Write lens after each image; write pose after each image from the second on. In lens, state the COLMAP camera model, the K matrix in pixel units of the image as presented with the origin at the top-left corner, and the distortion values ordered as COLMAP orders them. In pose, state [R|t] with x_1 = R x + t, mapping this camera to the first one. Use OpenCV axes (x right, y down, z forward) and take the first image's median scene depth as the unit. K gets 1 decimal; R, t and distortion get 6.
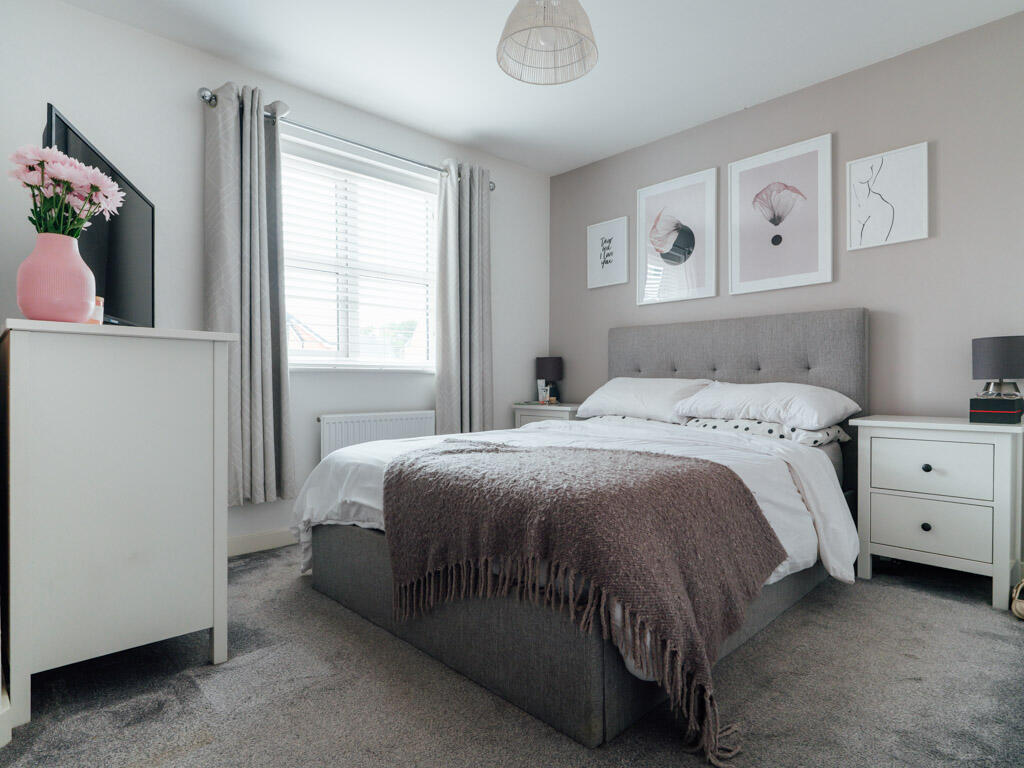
lens RADIAL K [[558.6, 0, 512.0], [0, 558.6, 384.0], [0, 0, 1]] dist [0.001919, 0.000488]
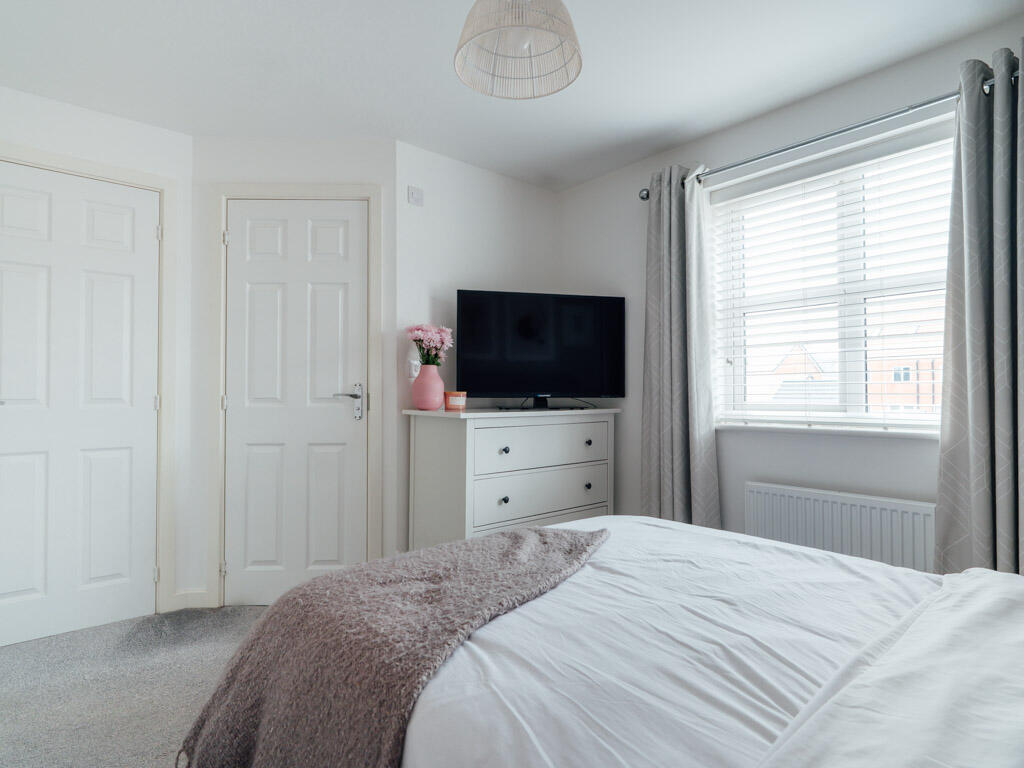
lens RADIAL K [[558.6, 0, 512.0], [0, 558.6, 384.0], [0, 0, 1]] dist [0.001919, 0.000488]
pose [[-0.076528, -0.018606, -0.996894, 0.534431], [-0.008967, 0.999798, -0.017972, -0.065027], [0.997027, 0.007564, -0.076679, 0.627547]]
